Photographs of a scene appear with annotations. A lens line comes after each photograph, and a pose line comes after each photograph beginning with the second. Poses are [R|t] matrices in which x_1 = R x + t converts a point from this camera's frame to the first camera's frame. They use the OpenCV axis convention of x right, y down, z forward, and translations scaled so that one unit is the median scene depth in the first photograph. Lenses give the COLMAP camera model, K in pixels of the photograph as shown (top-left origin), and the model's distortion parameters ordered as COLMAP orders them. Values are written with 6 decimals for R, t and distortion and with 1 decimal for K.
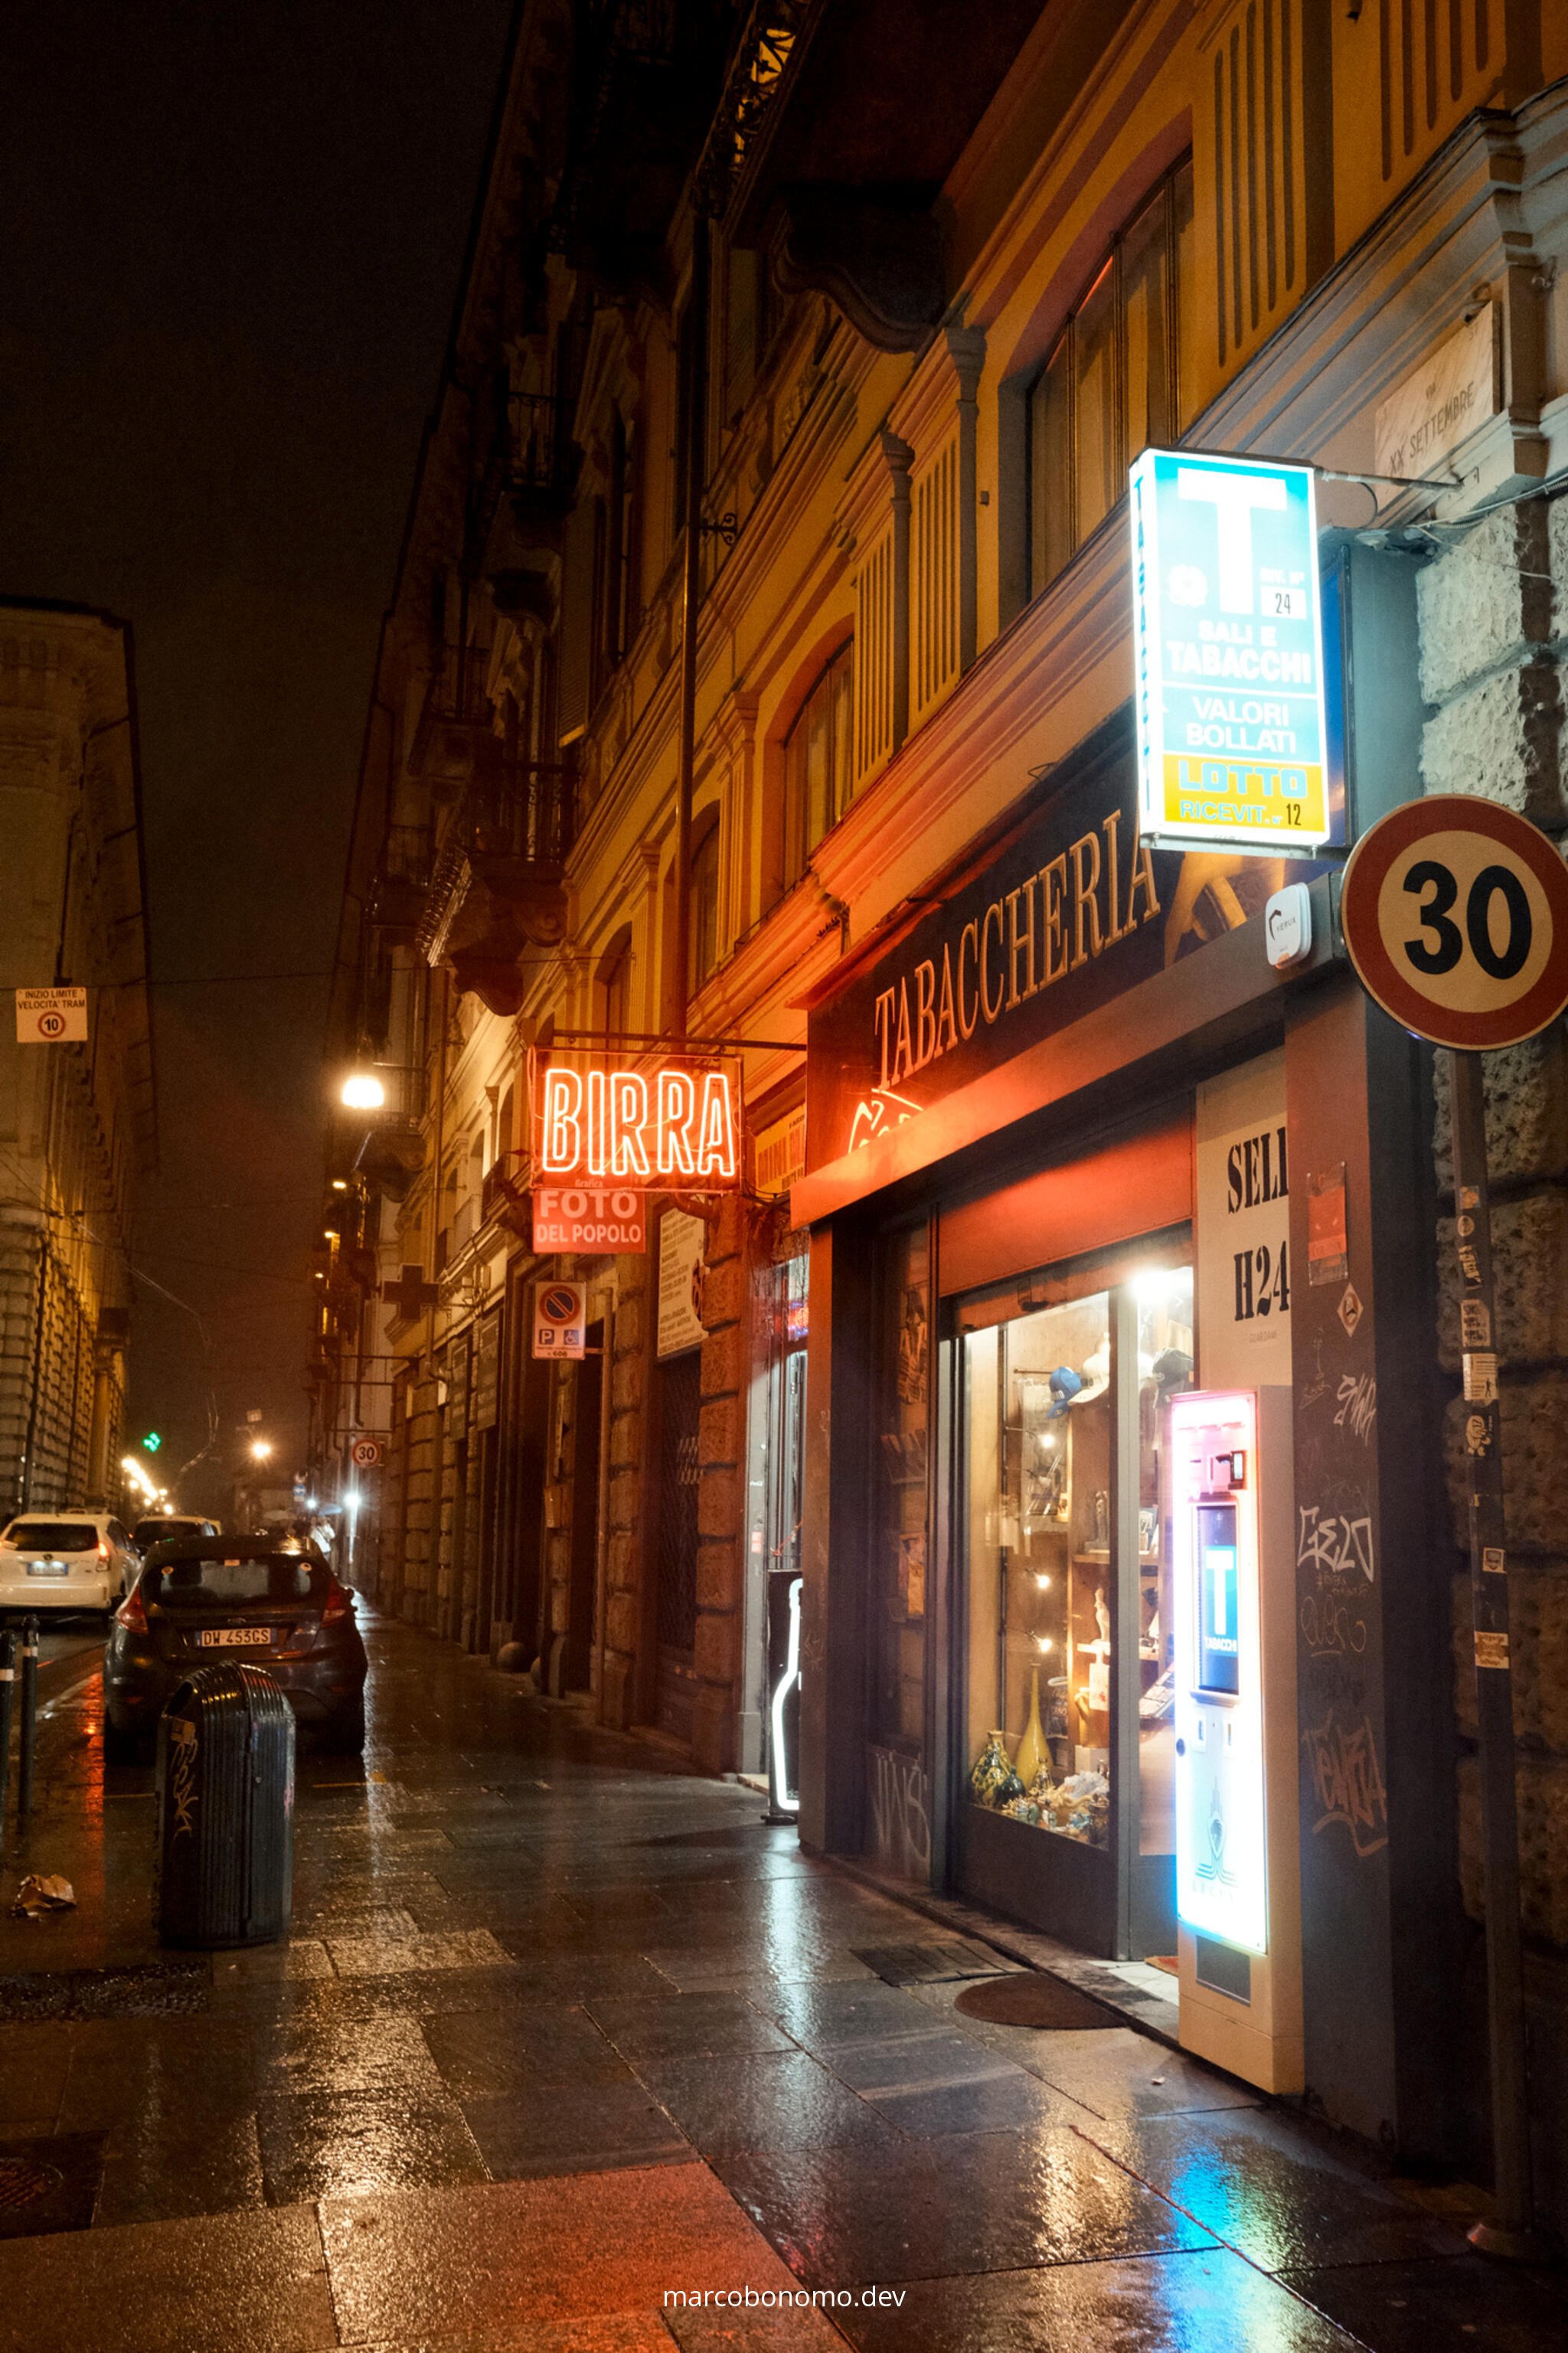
lens RADIAL K [[2249.6, 0, 778.9], [0, 2249.6, 1170.1], [0, 0, 1]] dist [-0.059976, 0.131500]
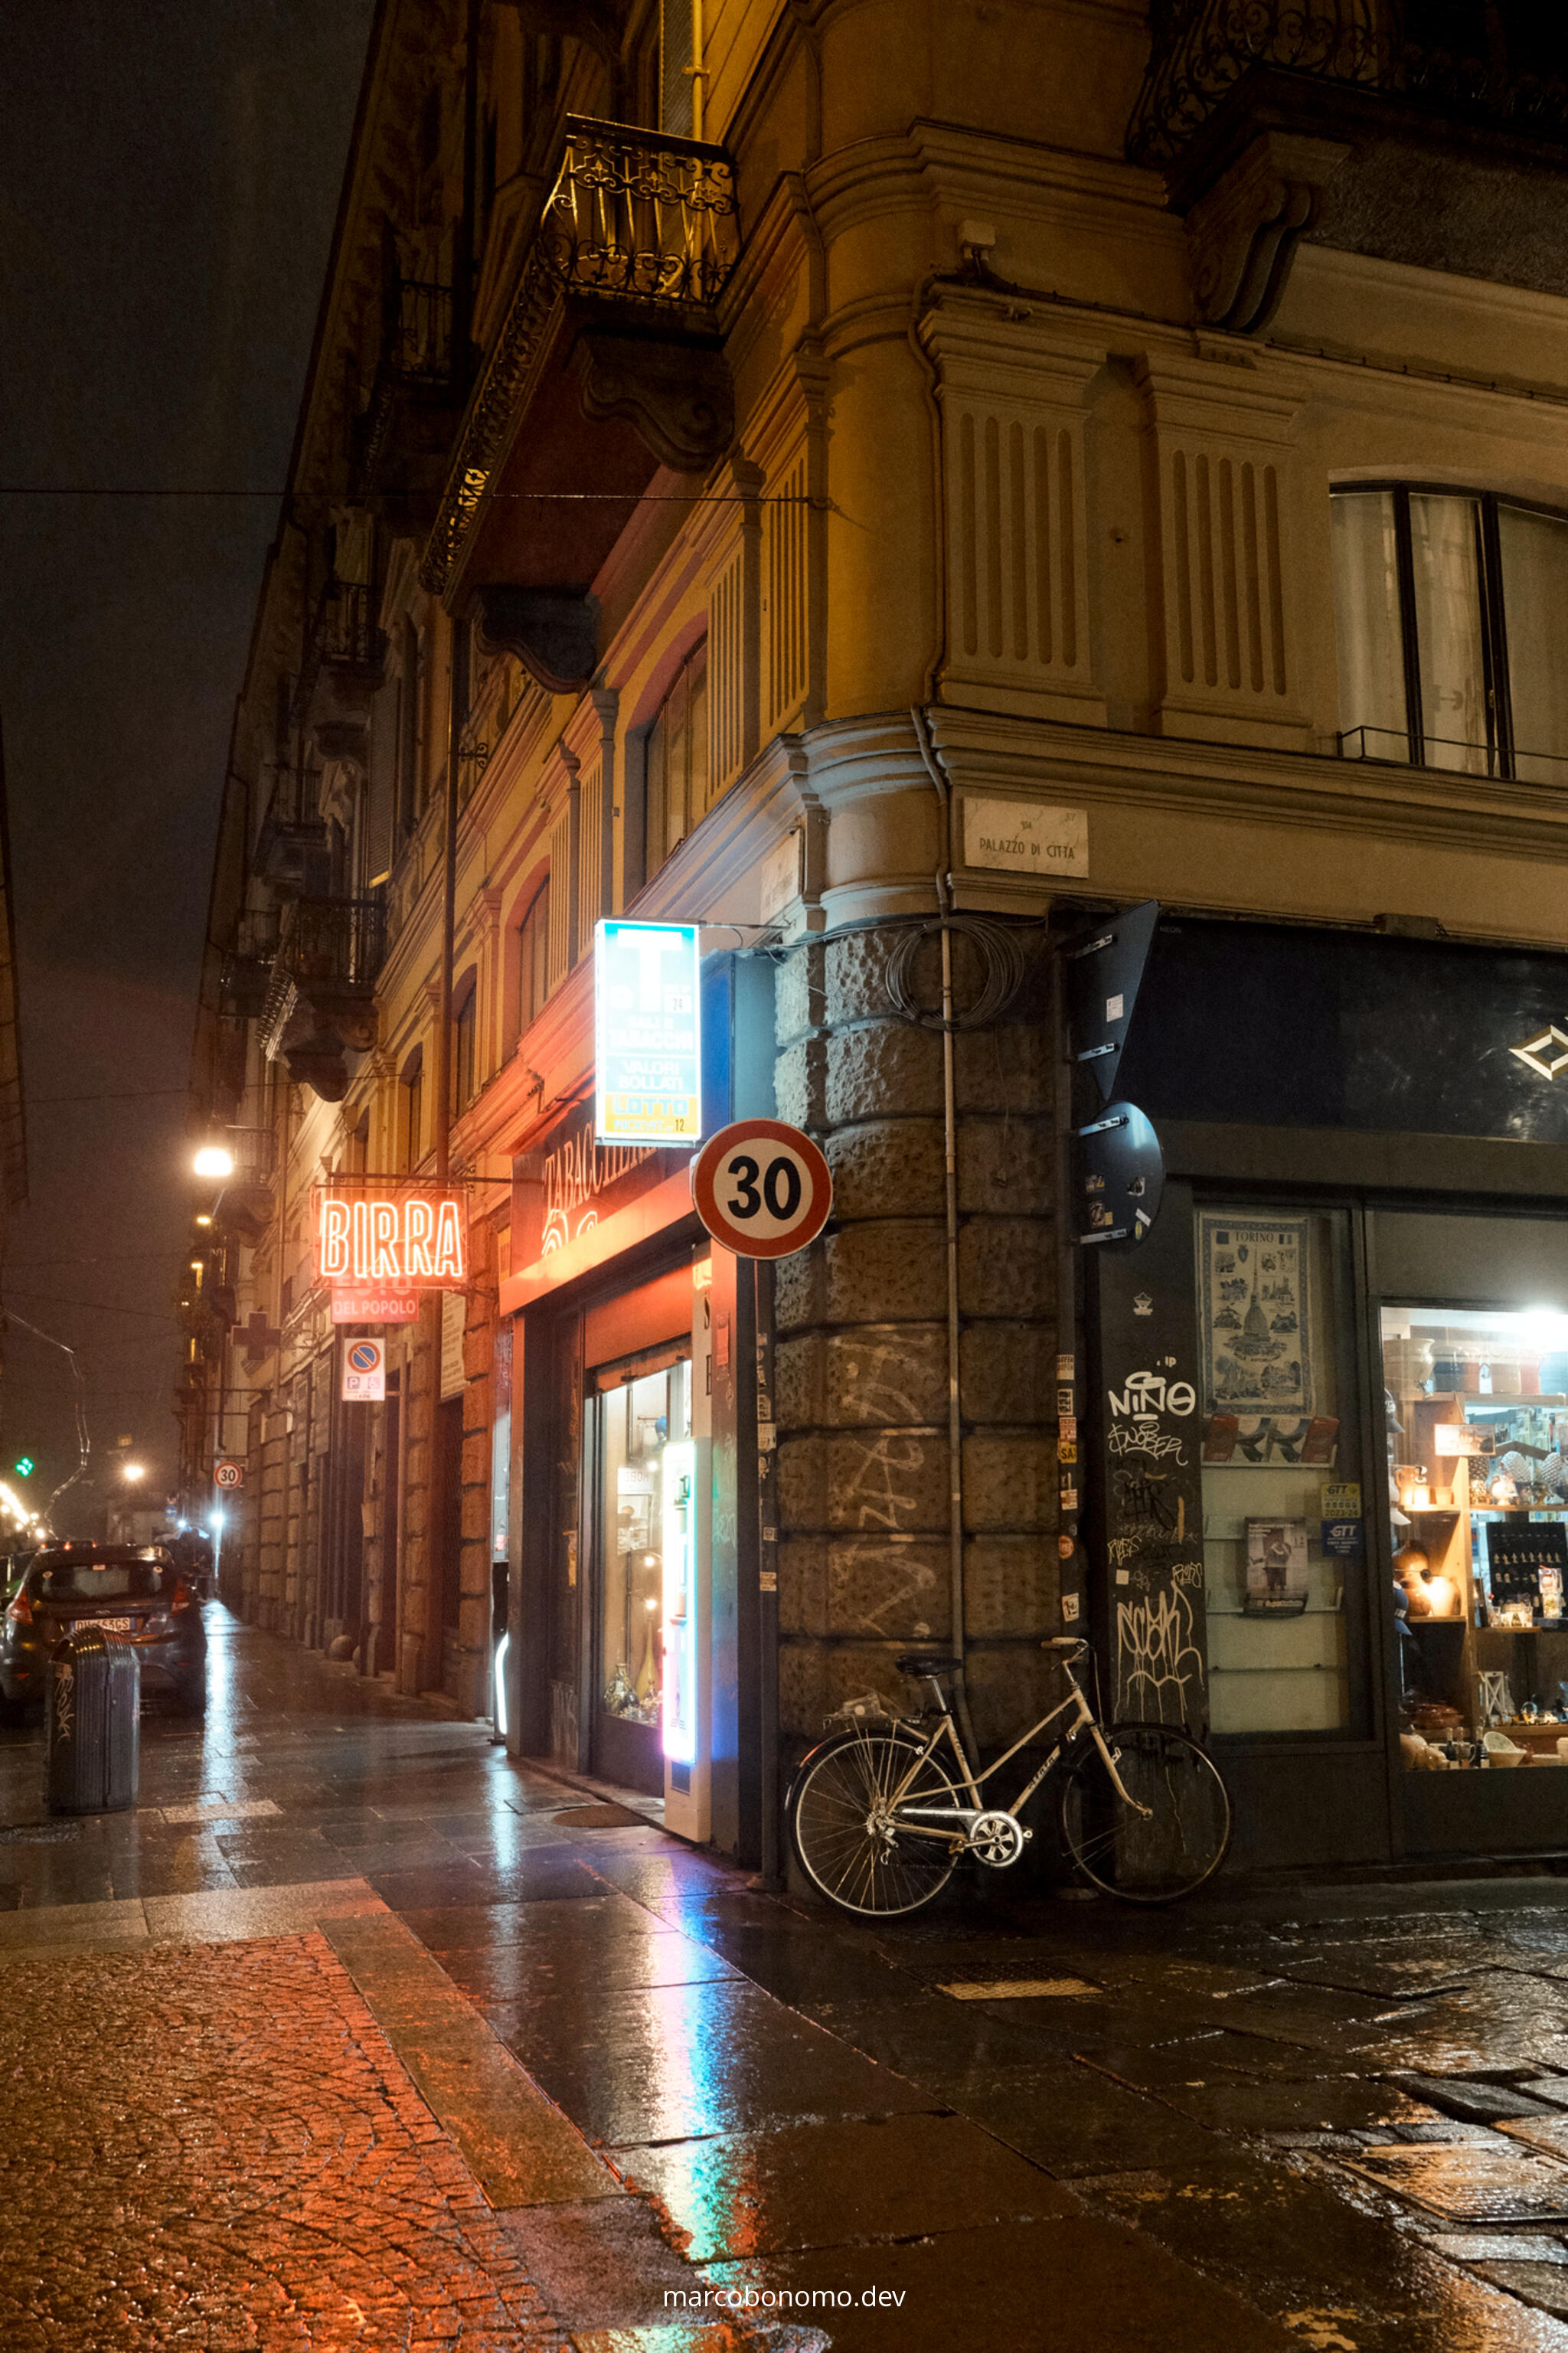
lens RADIAL K [[2249.6, 0, 778.9], [0, 2249.6, 1170.1], [0, 0, 1]] dist [-0.059976, 0.131500]
pose [[0.998466, -0.011065, 0.054246, 0.078255], [0.011337, 0.999925, -0.004724, -0.041905], [-0.054189, 0.005332, 0.998516, -0.304054]]
